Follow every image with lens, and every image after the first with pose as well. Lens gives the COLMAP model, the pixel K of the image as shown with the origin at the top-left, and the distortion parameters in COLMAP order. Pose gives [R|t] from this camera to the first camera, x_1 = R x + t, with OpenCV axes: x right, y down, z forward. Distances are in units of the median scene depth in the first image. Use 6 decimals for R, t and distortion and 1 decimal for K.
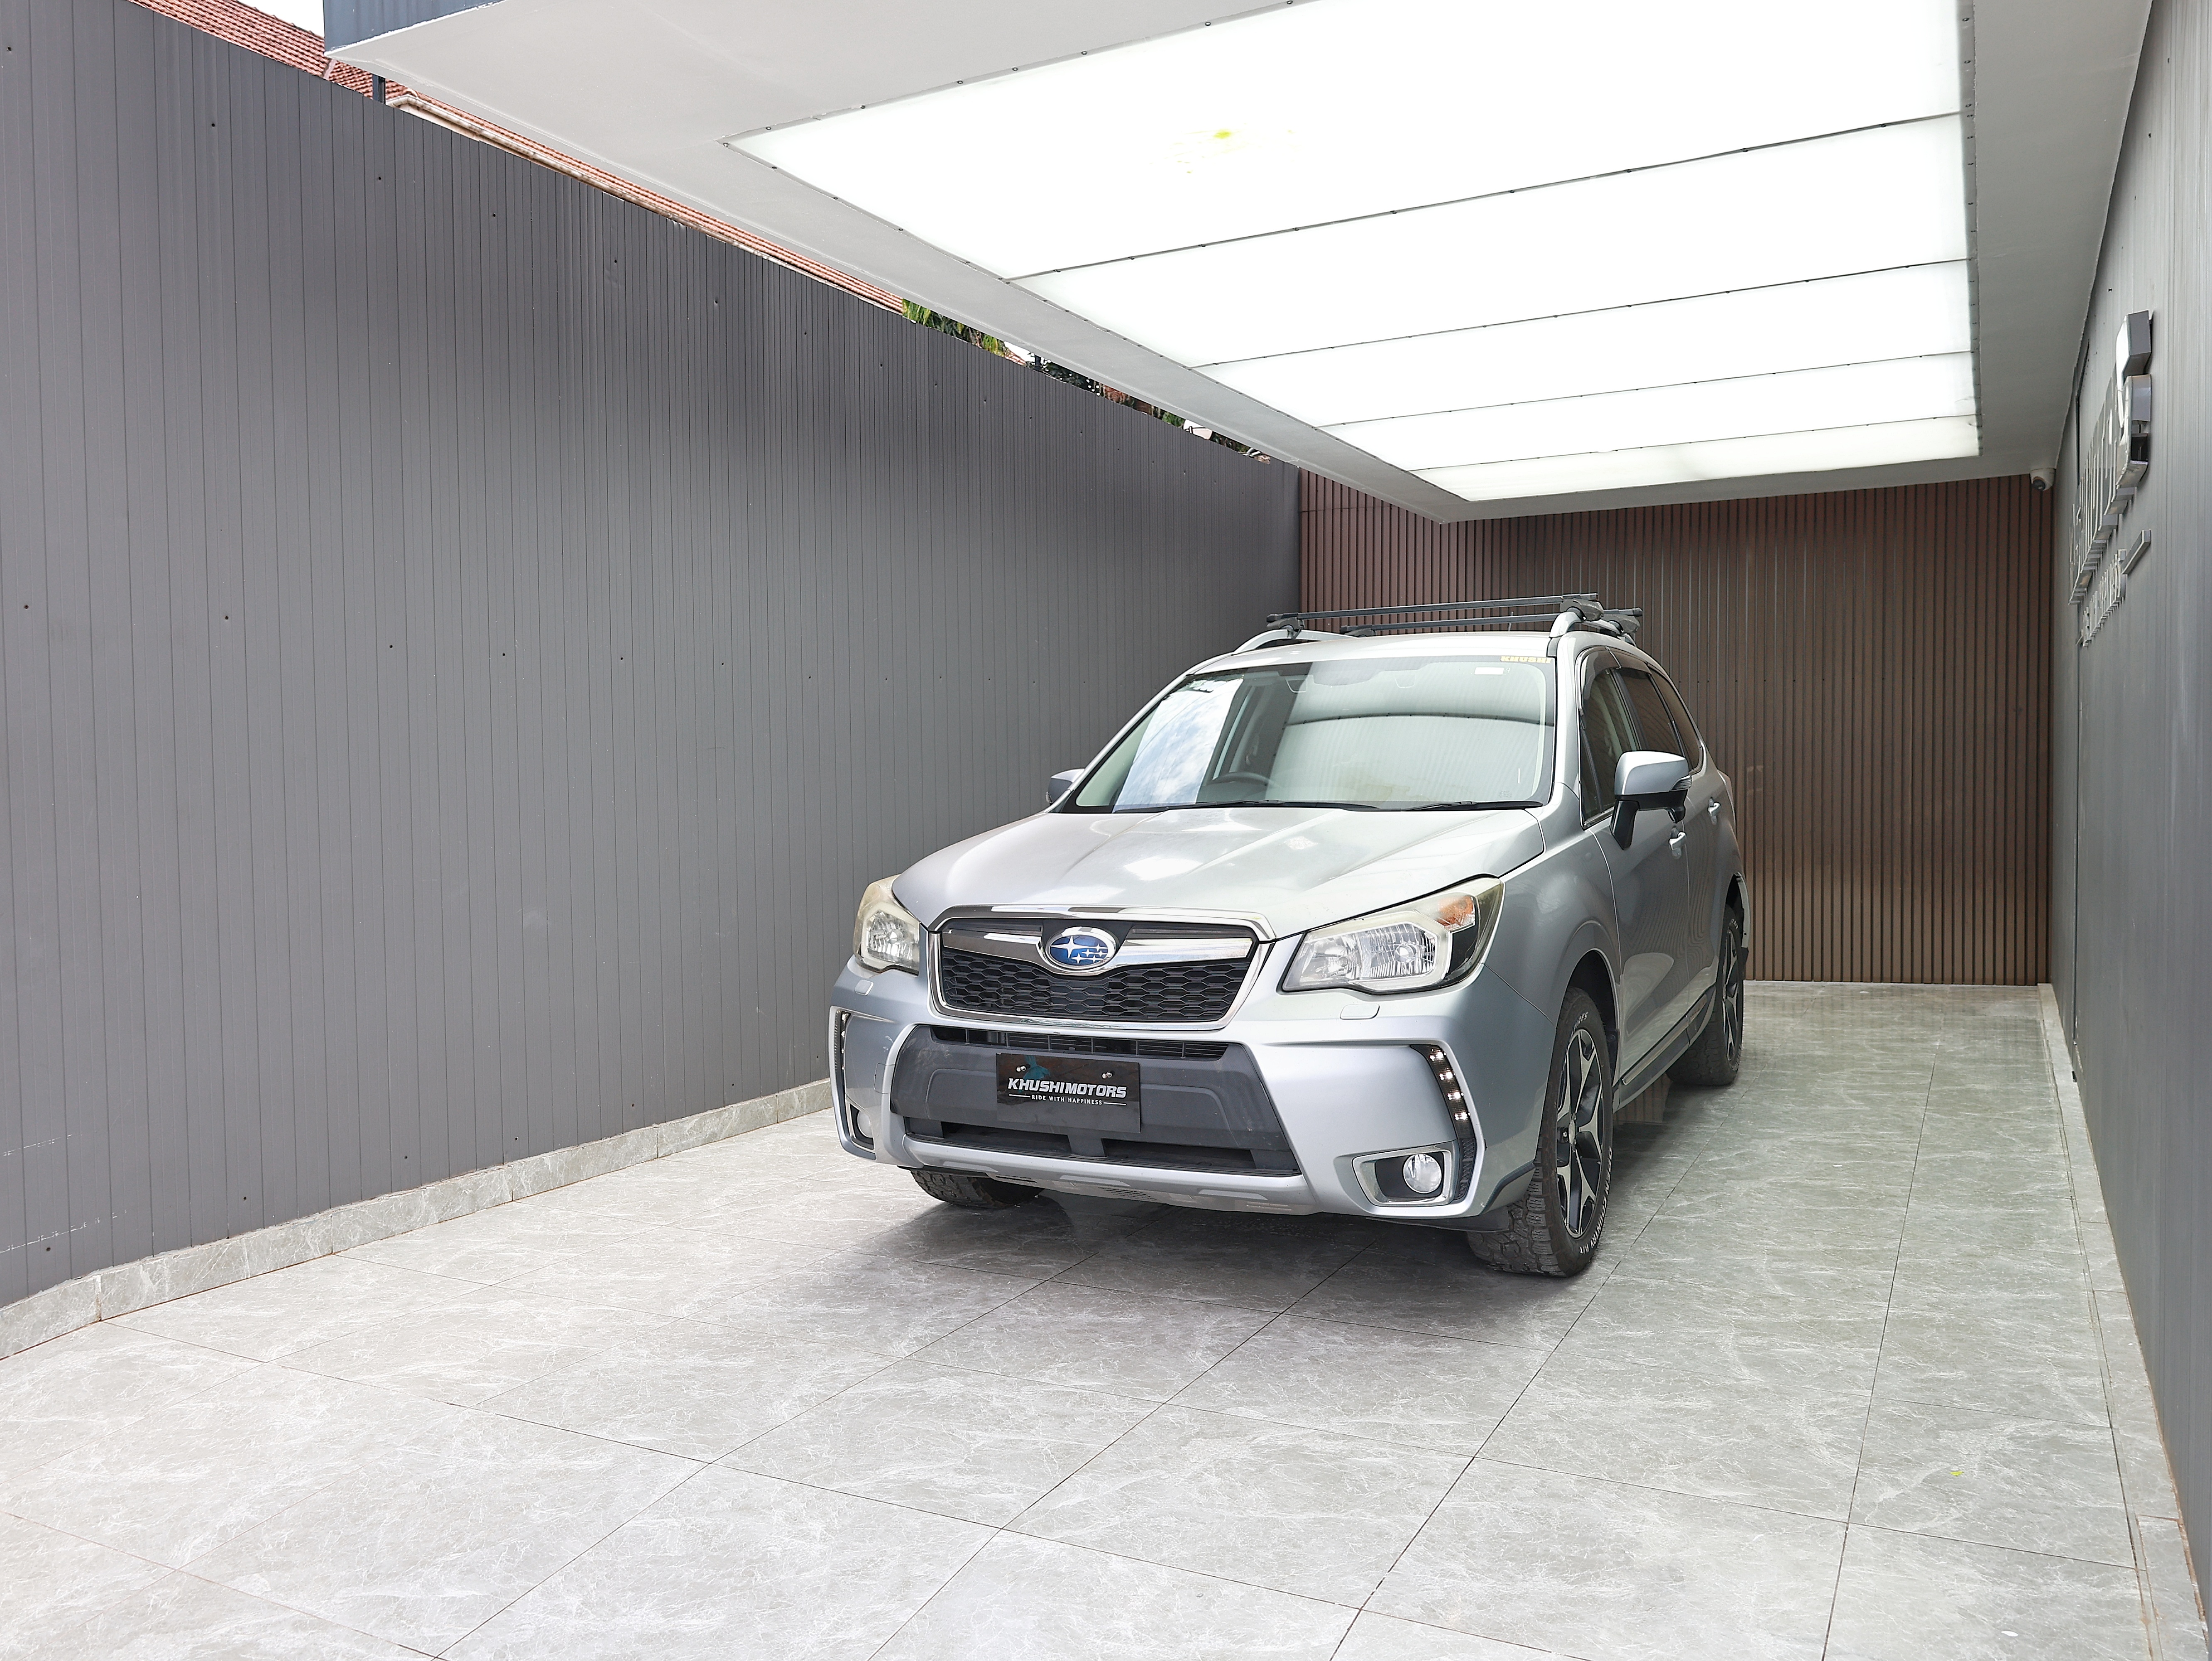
lens RADIAL K [[1697.8, 0, 1106.0], [0, 1697.8, 830.5], [0, 0, 1]] dist [-0.007761, 0.004172]
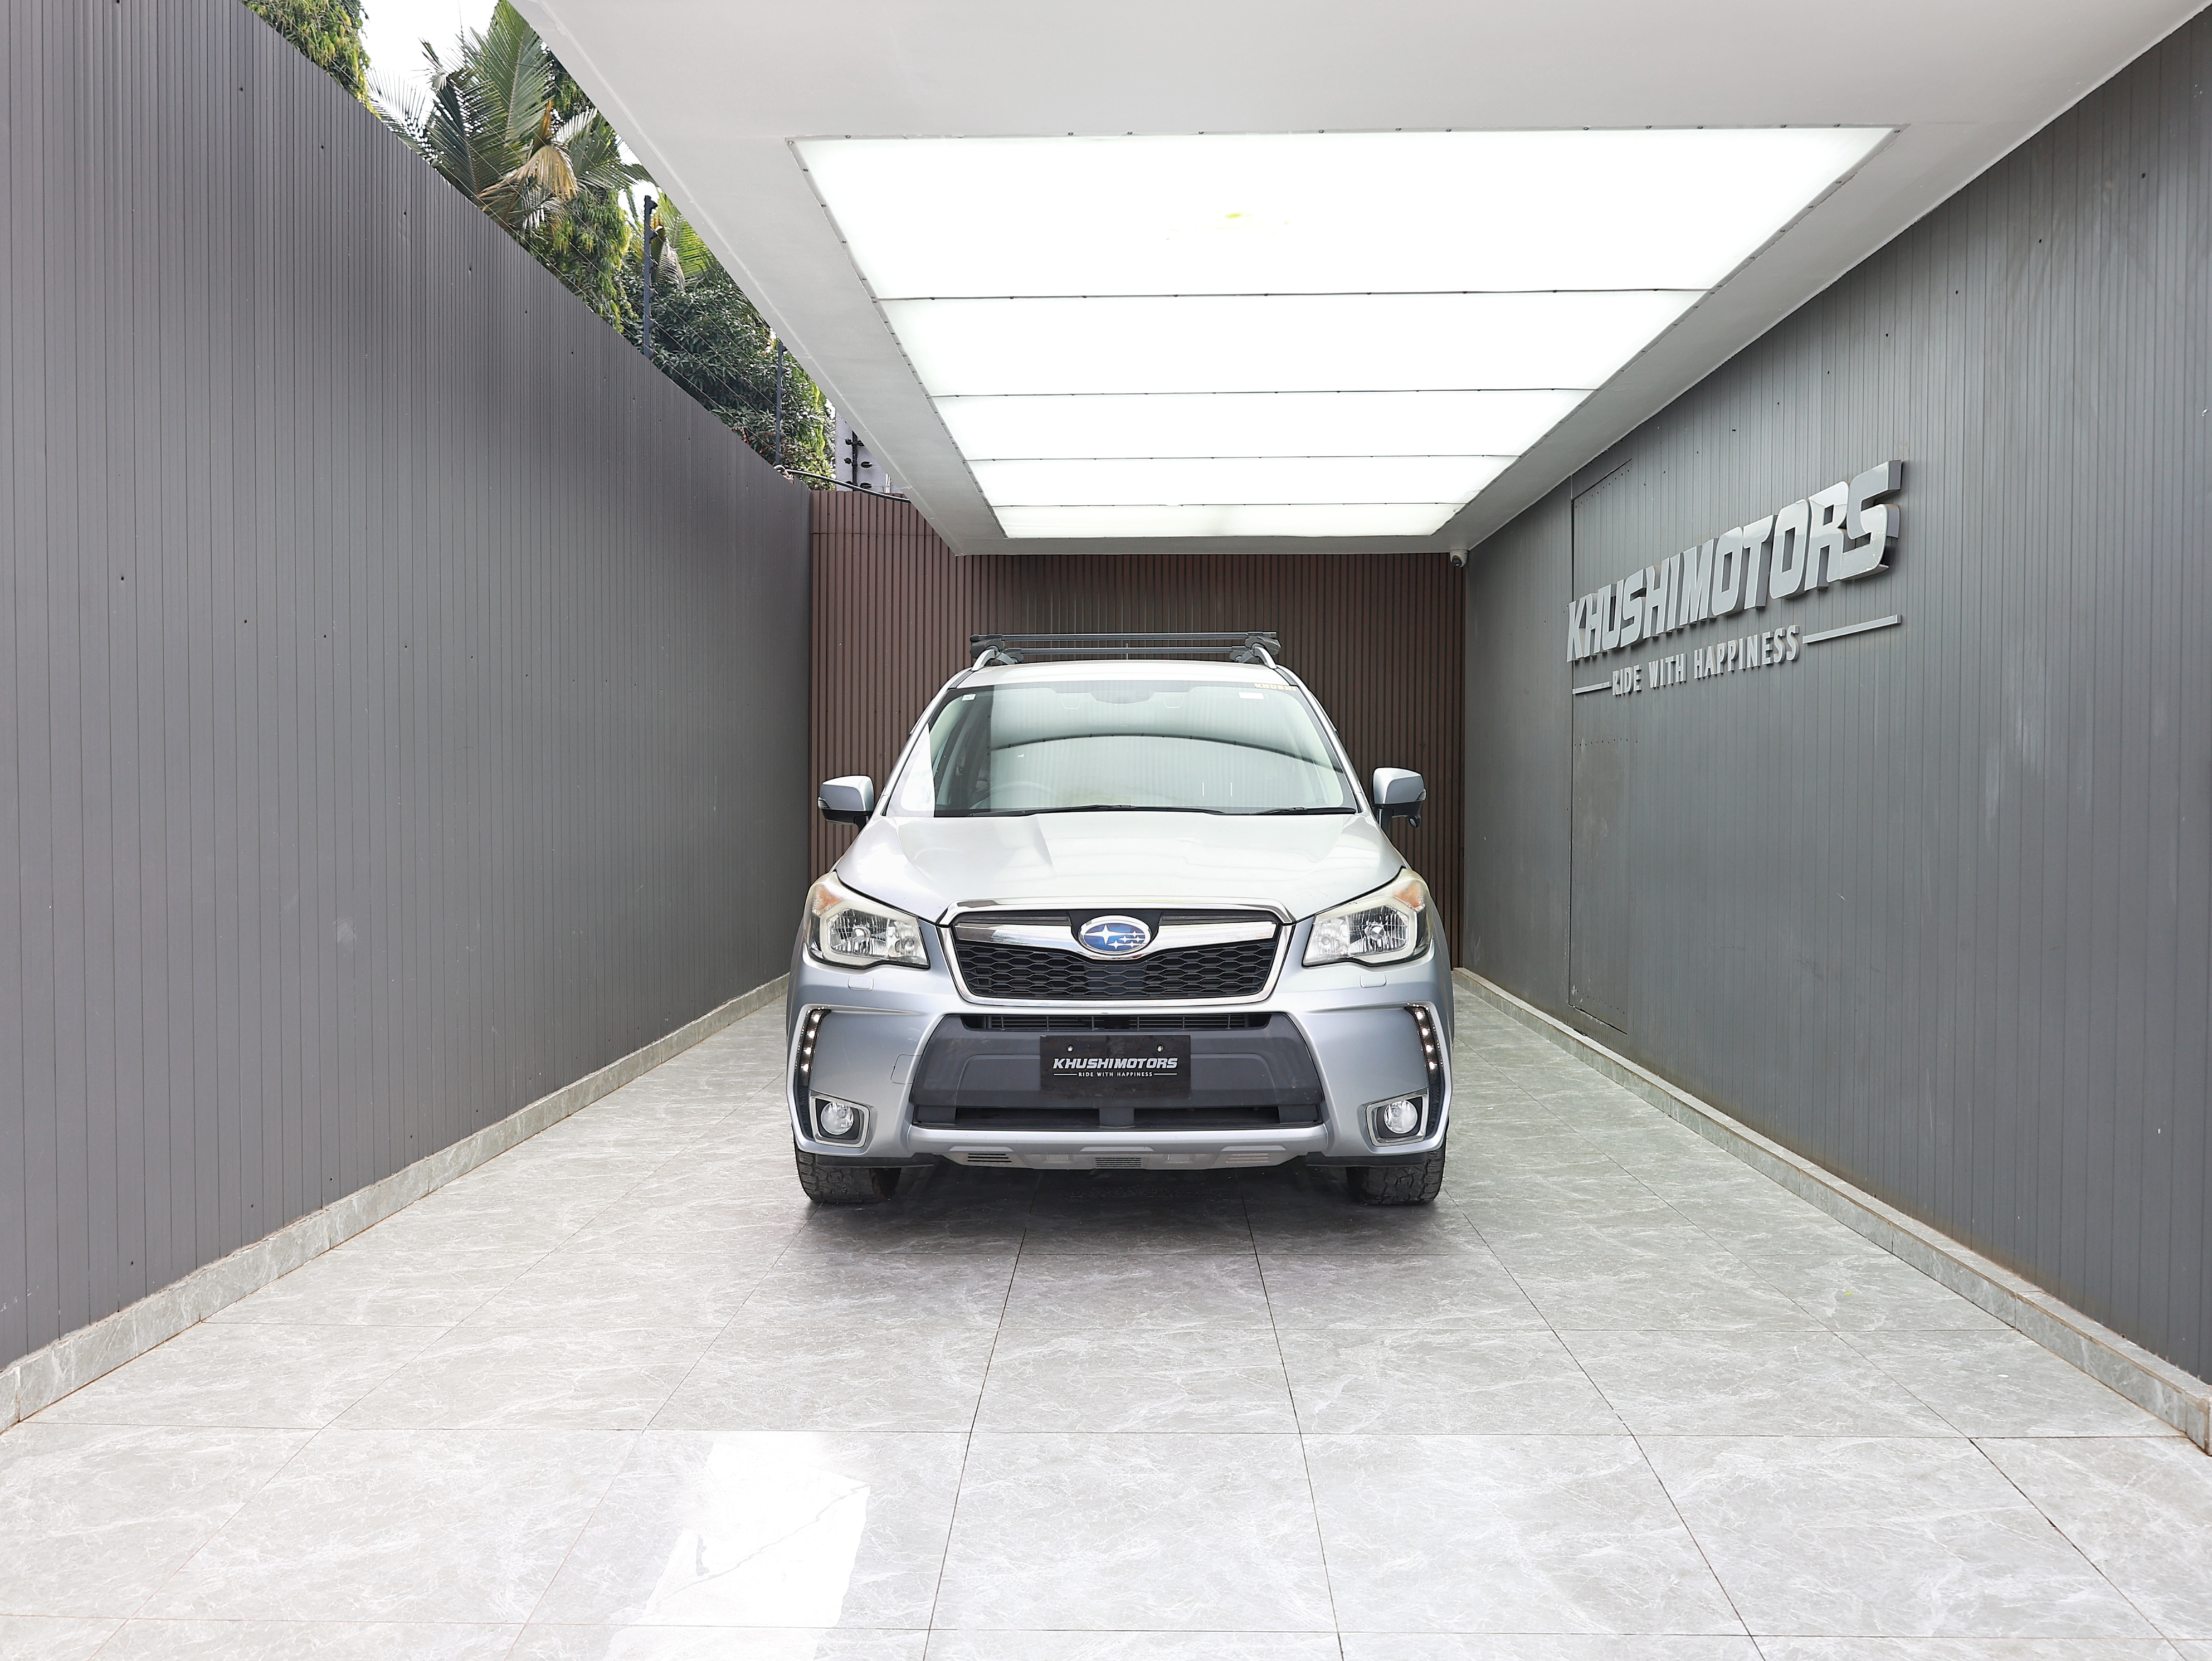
lens RADIAL K [[1697.0, 0, 1113.7], [0, 1697.0, 828.8], [0, 0, 1]] dist [0.001705, -0.000060]
pose [[0.893346, 0.004121, 0.449350, -0.520047], [0.002823, 0.999887, -0.014782, 0.017317], [-0.449360, 0.014474, 0.893233, 0.025631]]
